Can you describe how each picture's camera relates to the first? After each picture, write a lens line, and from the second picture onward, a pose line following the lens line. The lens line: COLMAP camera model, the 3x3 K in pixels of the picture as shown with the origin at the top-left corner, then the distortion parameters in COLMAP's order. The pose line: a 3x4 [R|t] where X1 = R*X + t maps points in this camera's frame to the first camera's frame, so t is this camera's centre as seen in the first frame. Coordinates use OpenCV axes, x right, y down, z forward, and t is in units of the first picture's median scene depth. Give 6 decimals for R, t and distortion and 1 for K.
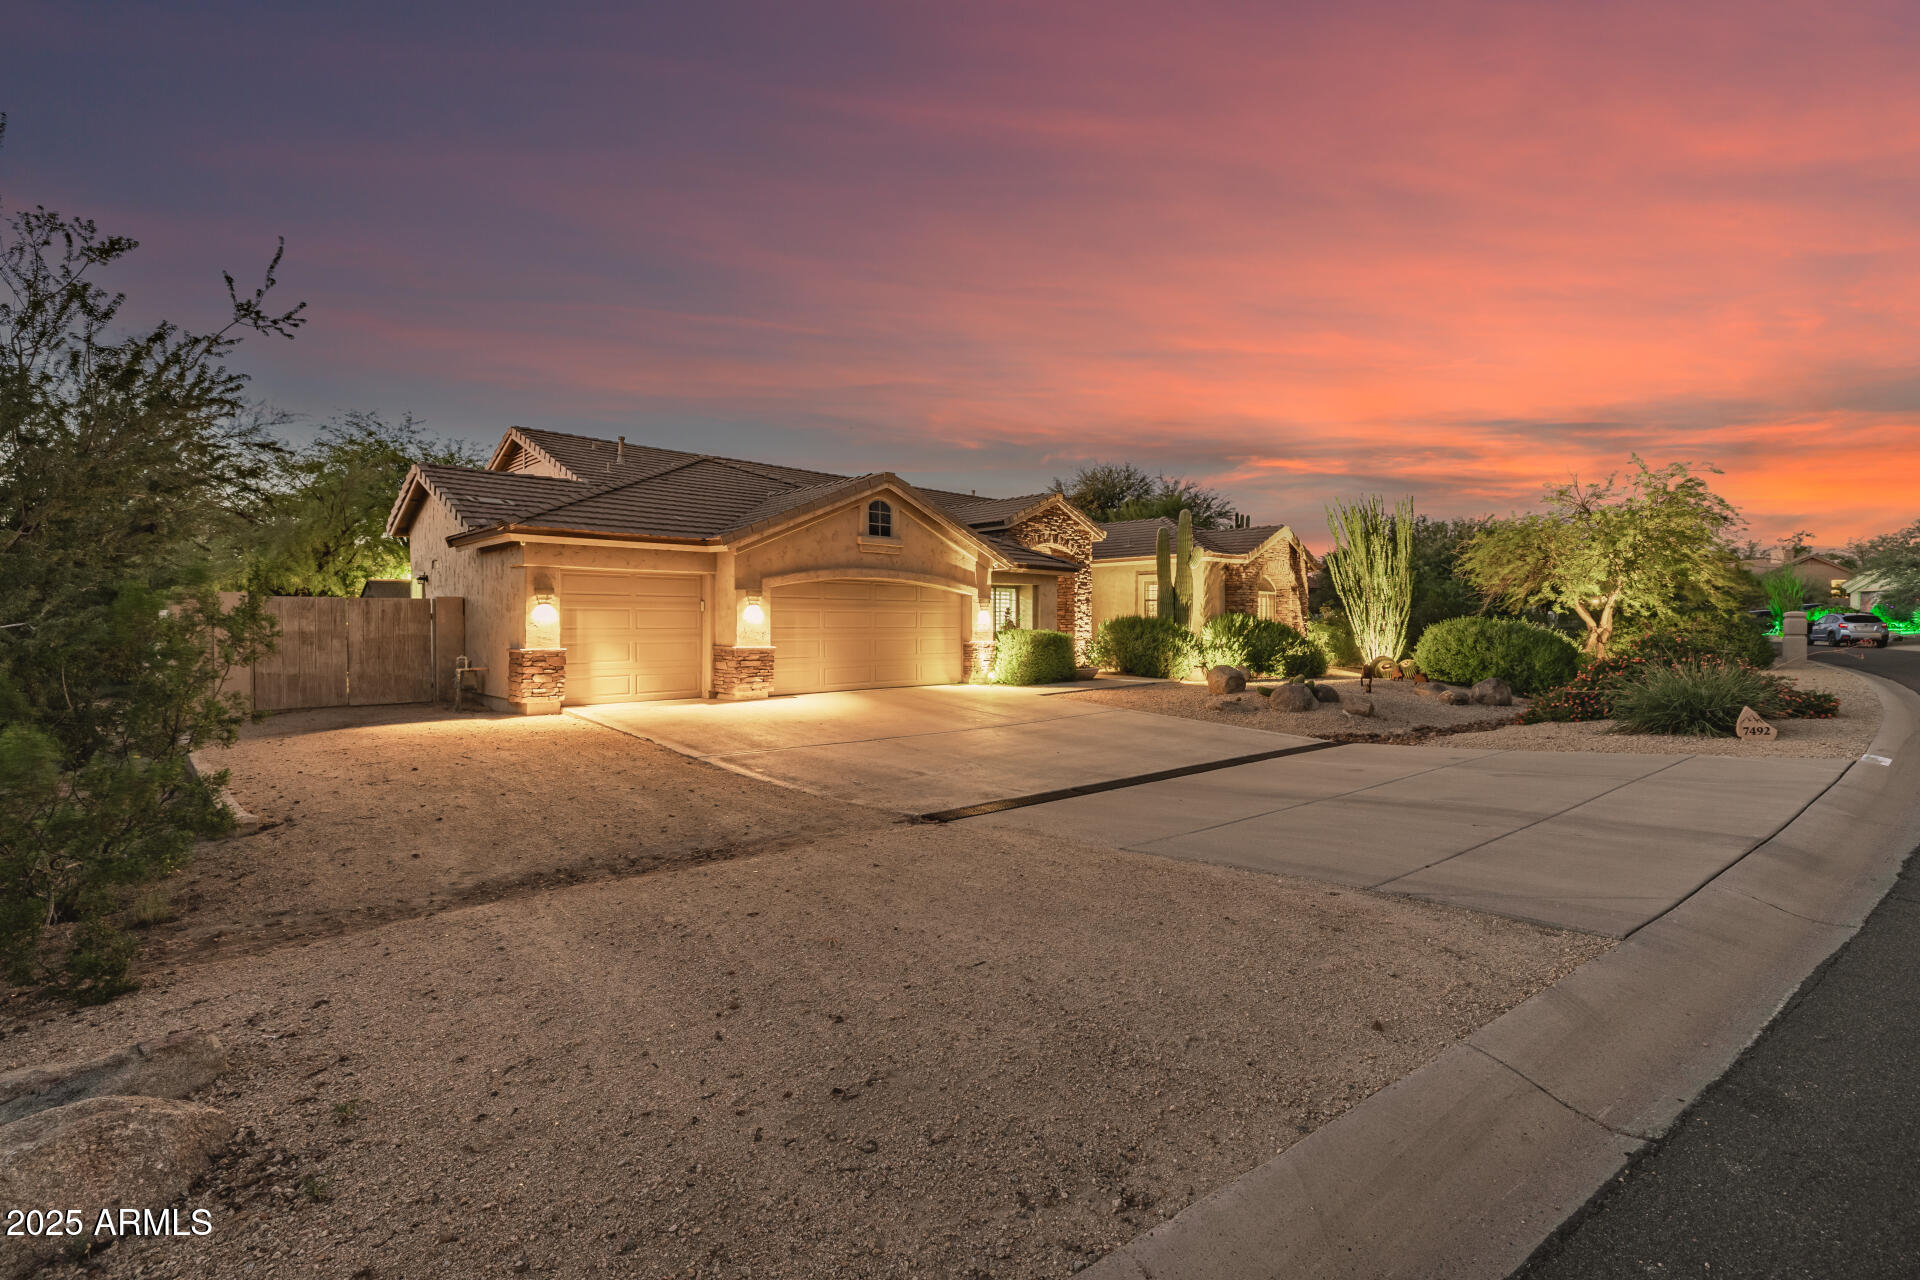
lens RADIAL K [[896.9, 0, 959.5], [0, 896.9, 633.7], [0, 0, 1]] dist [0.002326, -0.000004]
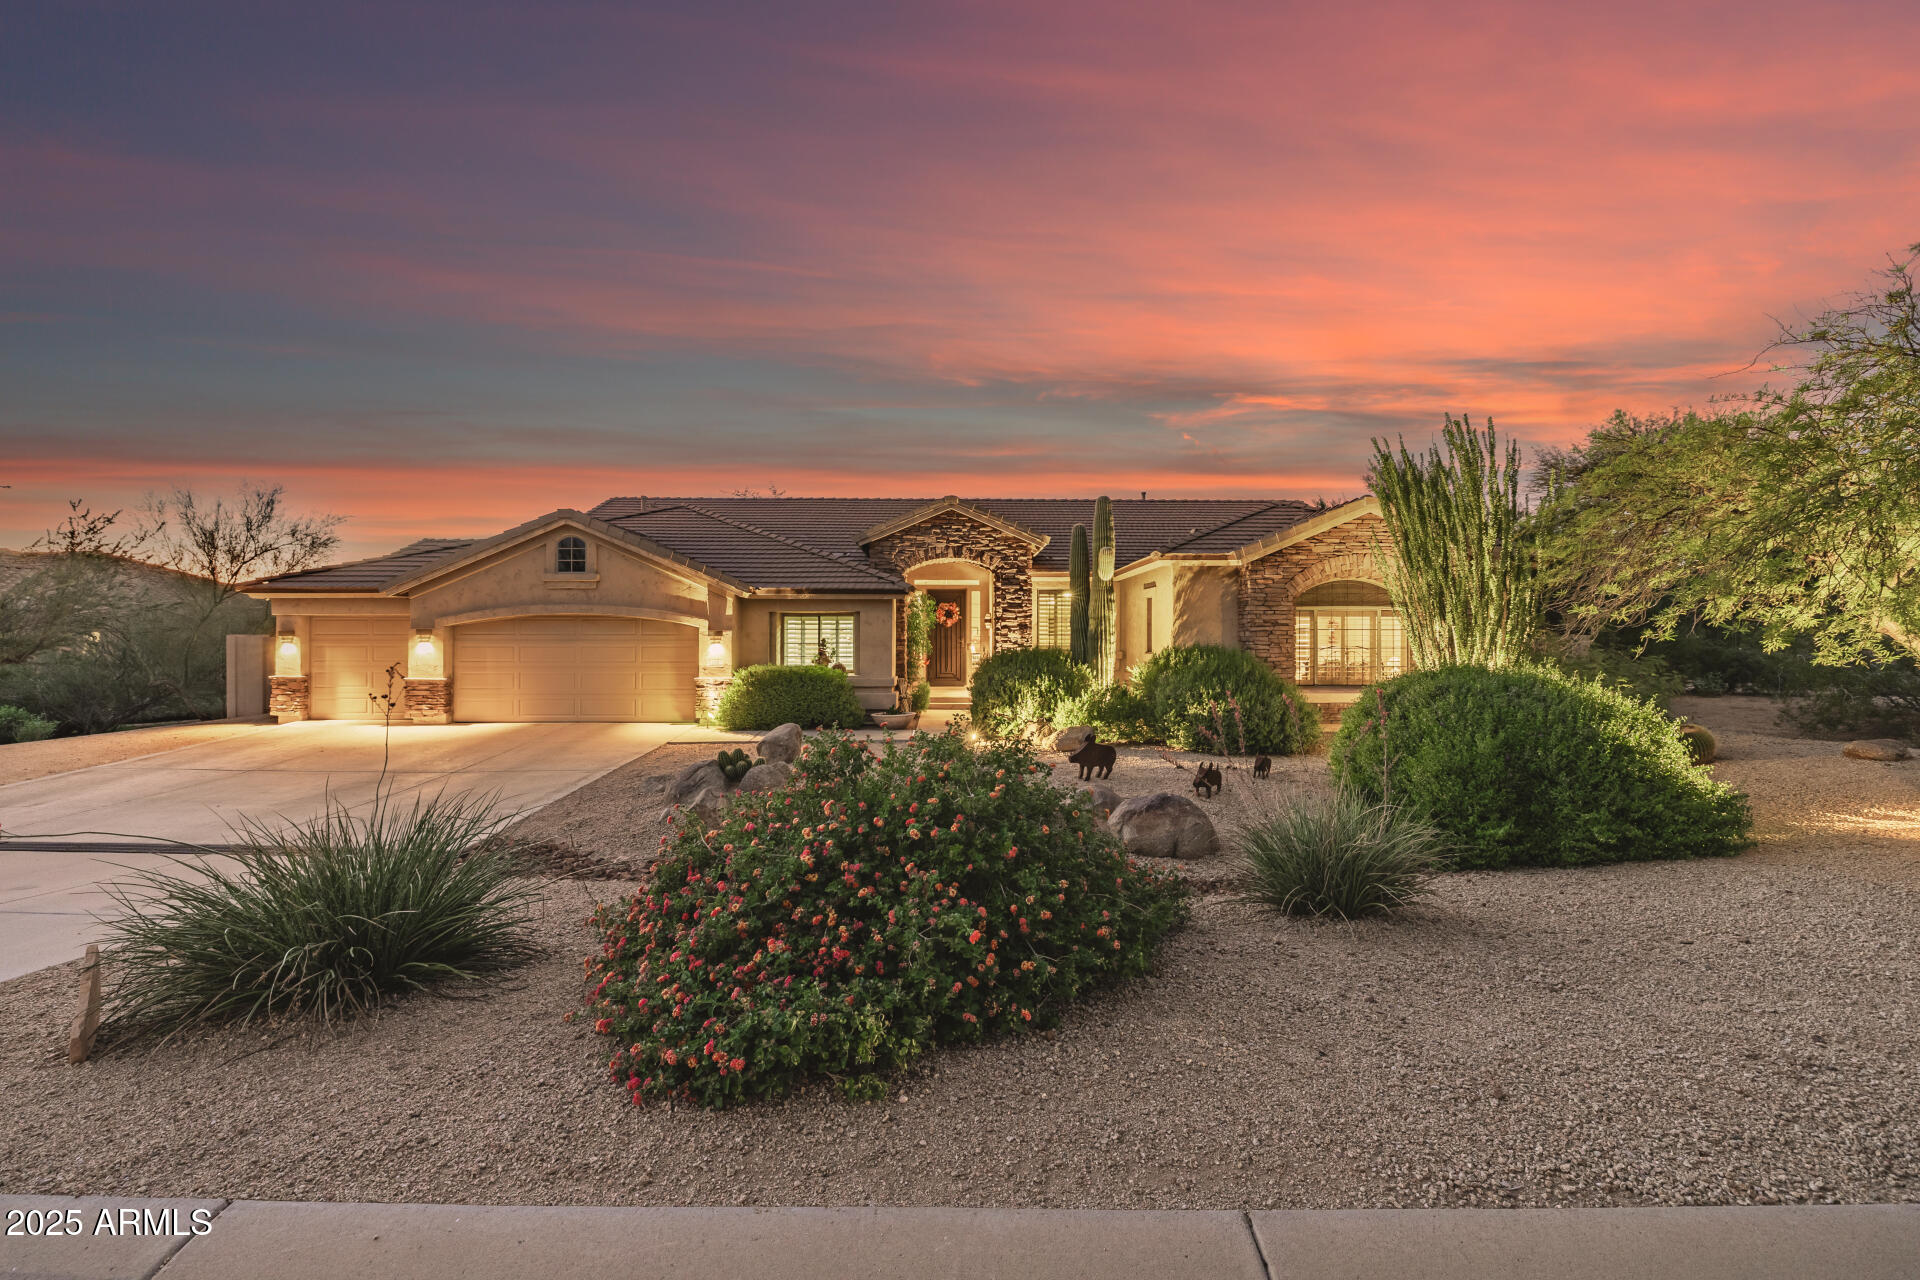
lens RADIAL K [[817.5, 0, 957.7], [0, 817.5, 642.1], [0, 0, 1]] dist [0.002737, 0.000064]
pose [[0.696905, 0.003946, -0.717152, 0.895190], [-0.008357, 0.999962, -0.002618, -0.031258], [0.717114, 0.007818, 0.696912, 0.683412]]
